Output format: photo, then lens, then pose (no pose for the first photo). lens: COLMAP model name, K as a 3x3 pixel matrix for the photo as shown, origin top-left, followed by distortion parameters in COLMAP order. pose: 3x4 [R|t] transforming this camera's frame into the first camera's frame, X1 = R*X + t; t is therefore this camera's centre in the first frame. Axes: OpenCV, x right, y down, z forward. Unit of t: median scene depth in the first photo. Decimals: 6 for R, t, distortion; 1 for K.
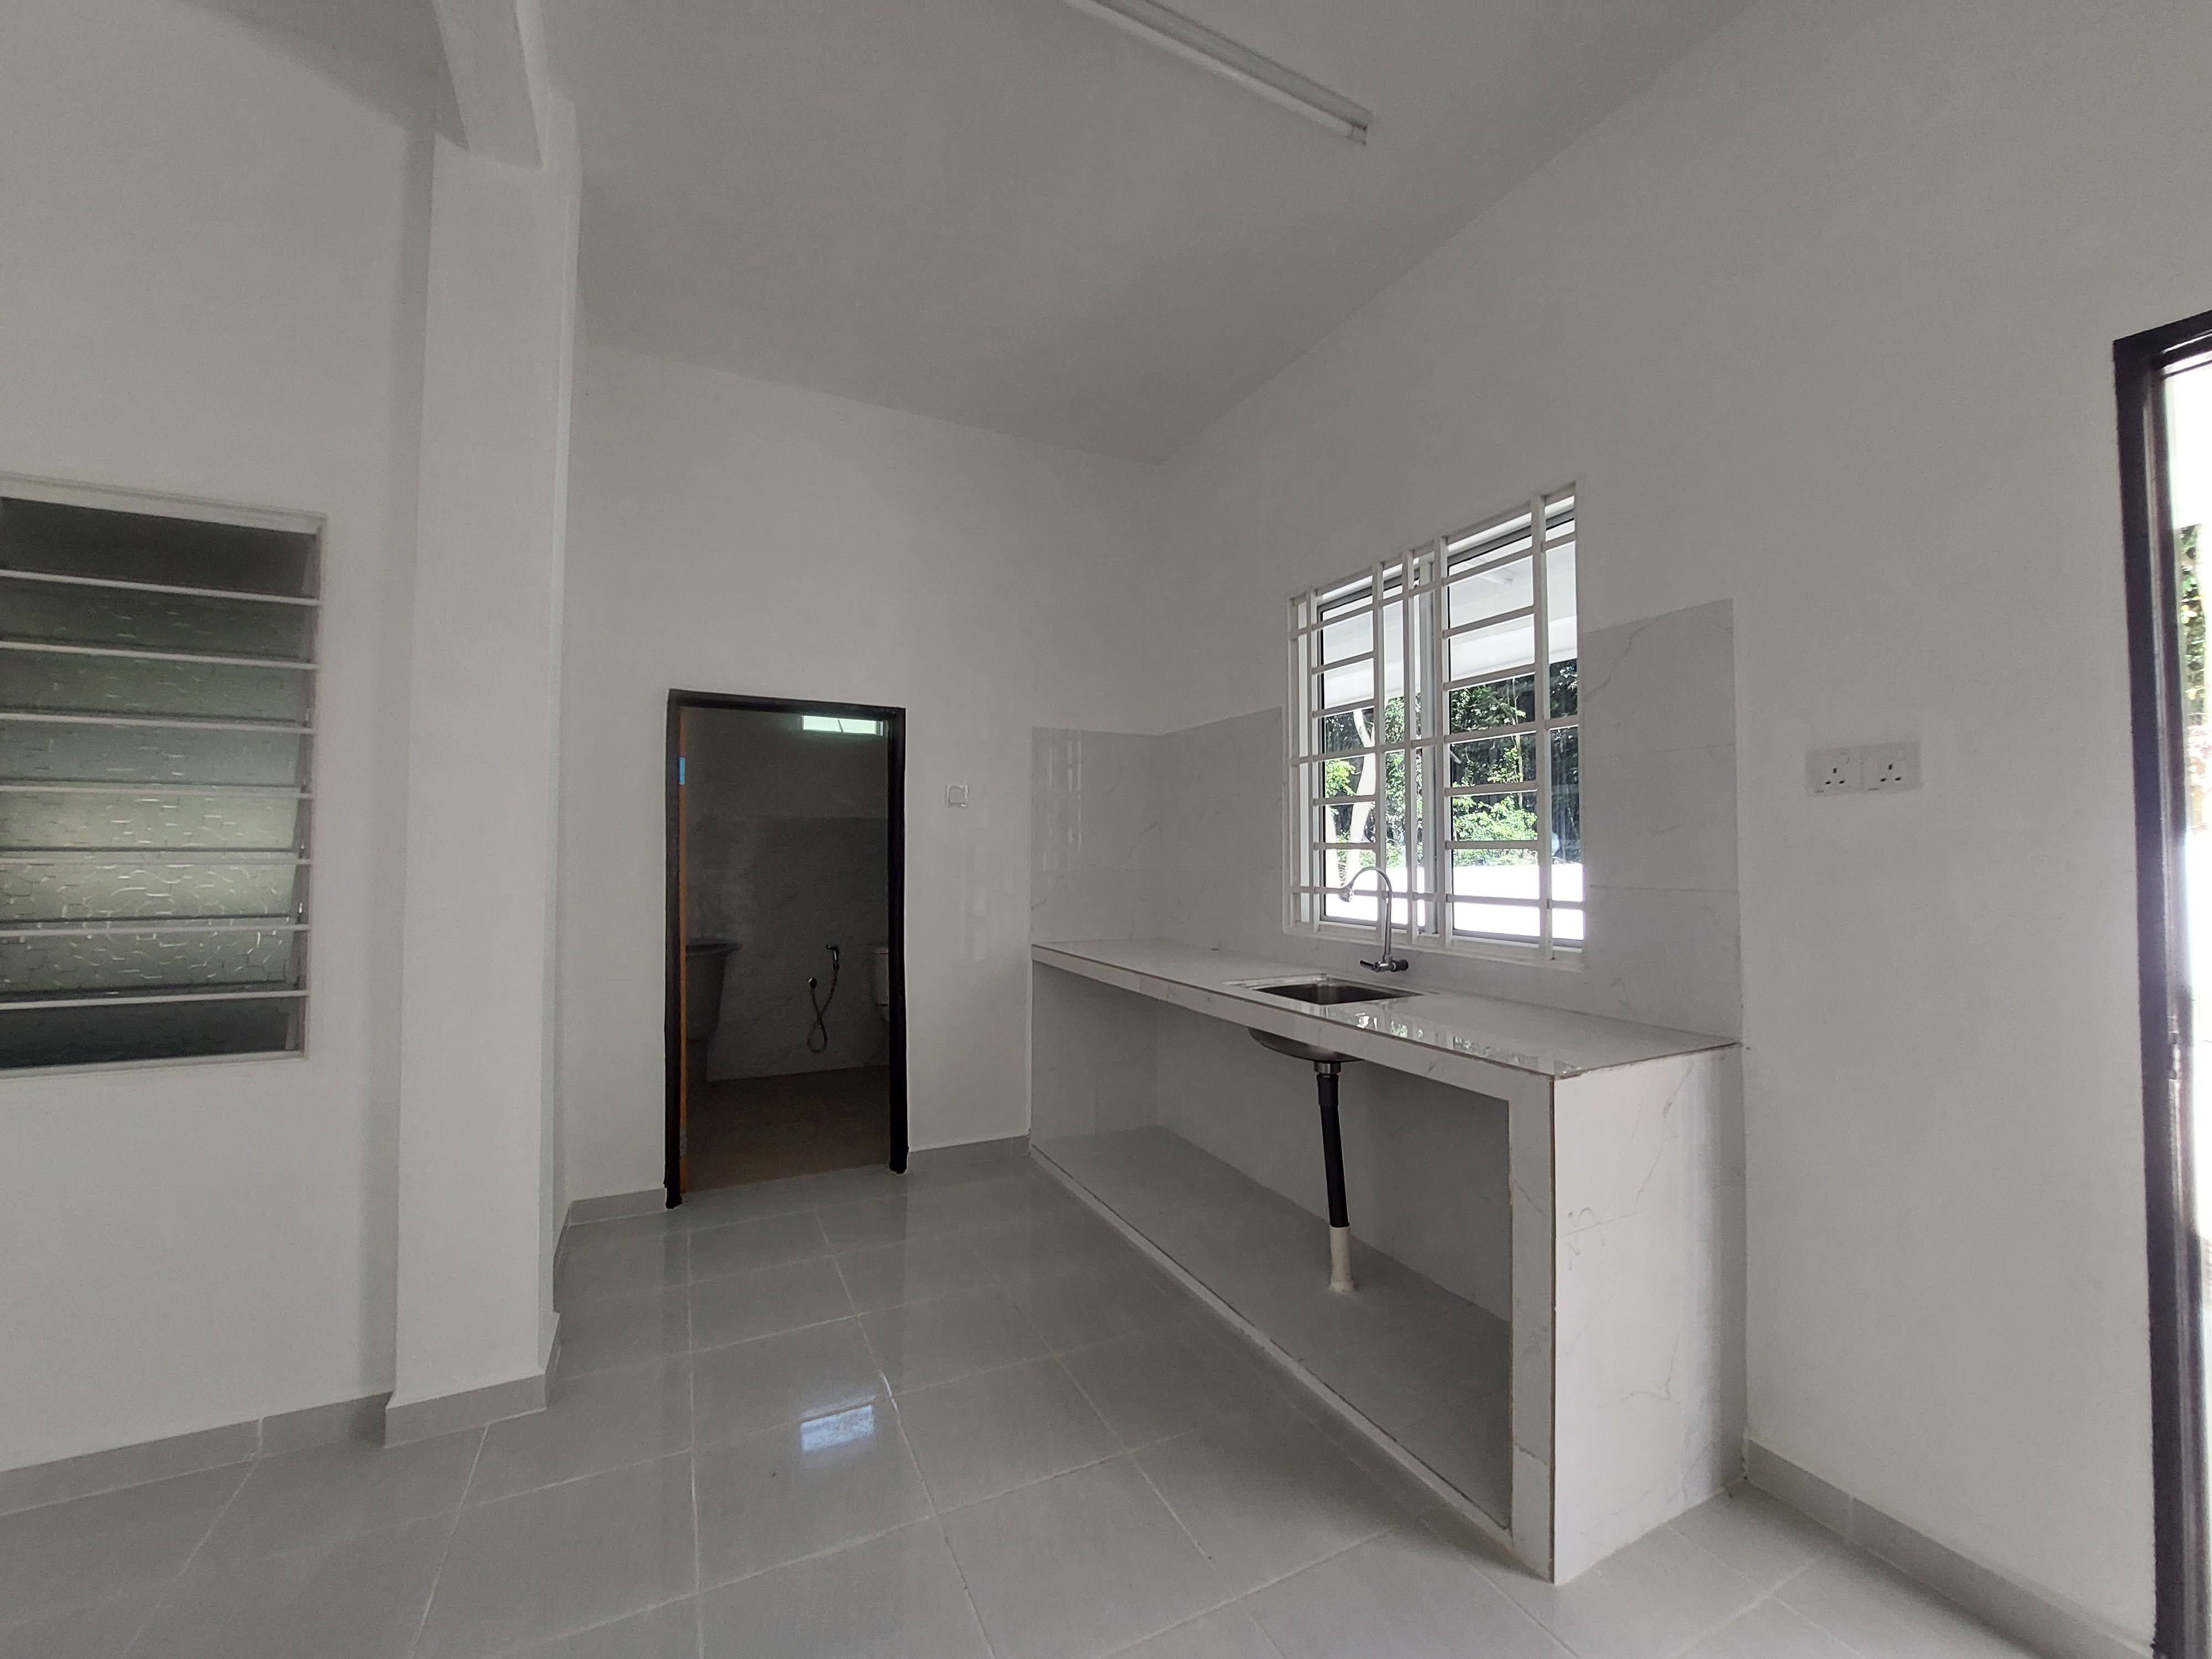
lens RADIAL K [[888.6, 0, 1110.3], [0, 888.6, 827.7], [0, 0, 1]] dist [-0.011241, 0.000242]
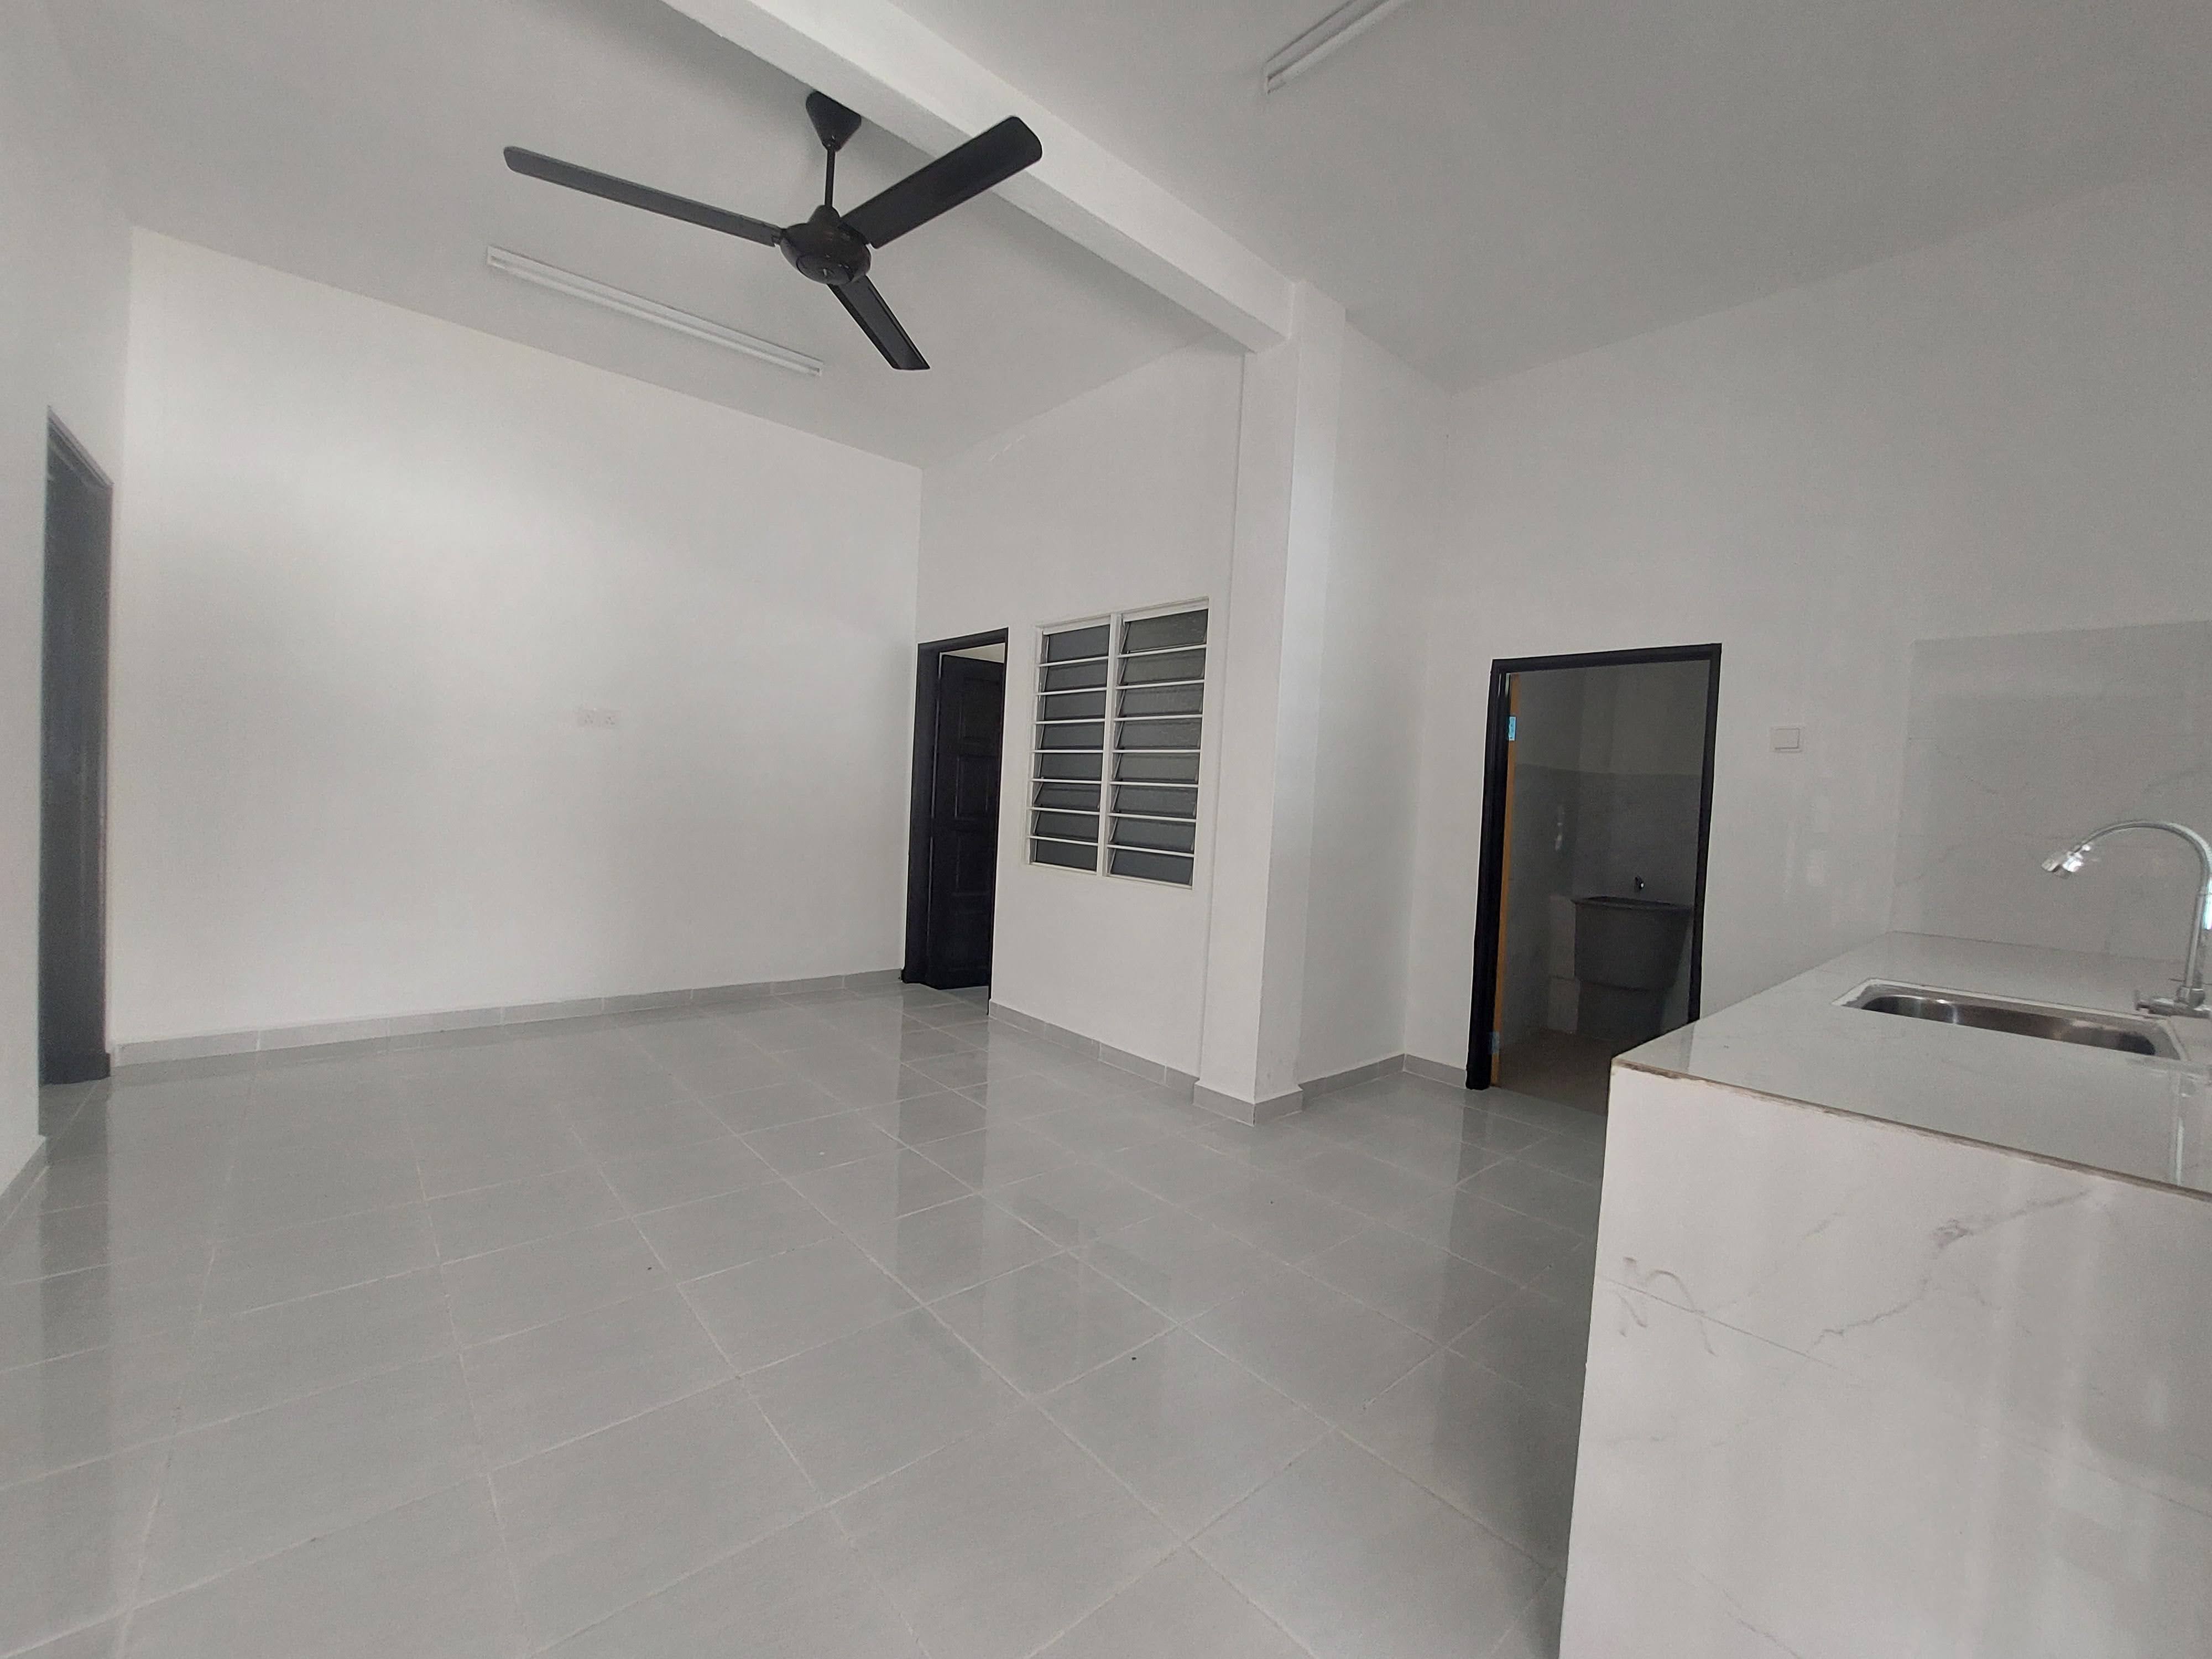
lens RADIAL K [[888.6, 0, 1113.9], [0, 888.6, 825.5], [0, 0, 1]] dist [-0.011241, 0.000242]
pose [[0.256272, 0.042599, -0.965665, 0.506795], [-0.026607, 0.998961, 0.037006, 0.034261], [0.966238, 0.016210, 0.257139, 0.192643]]
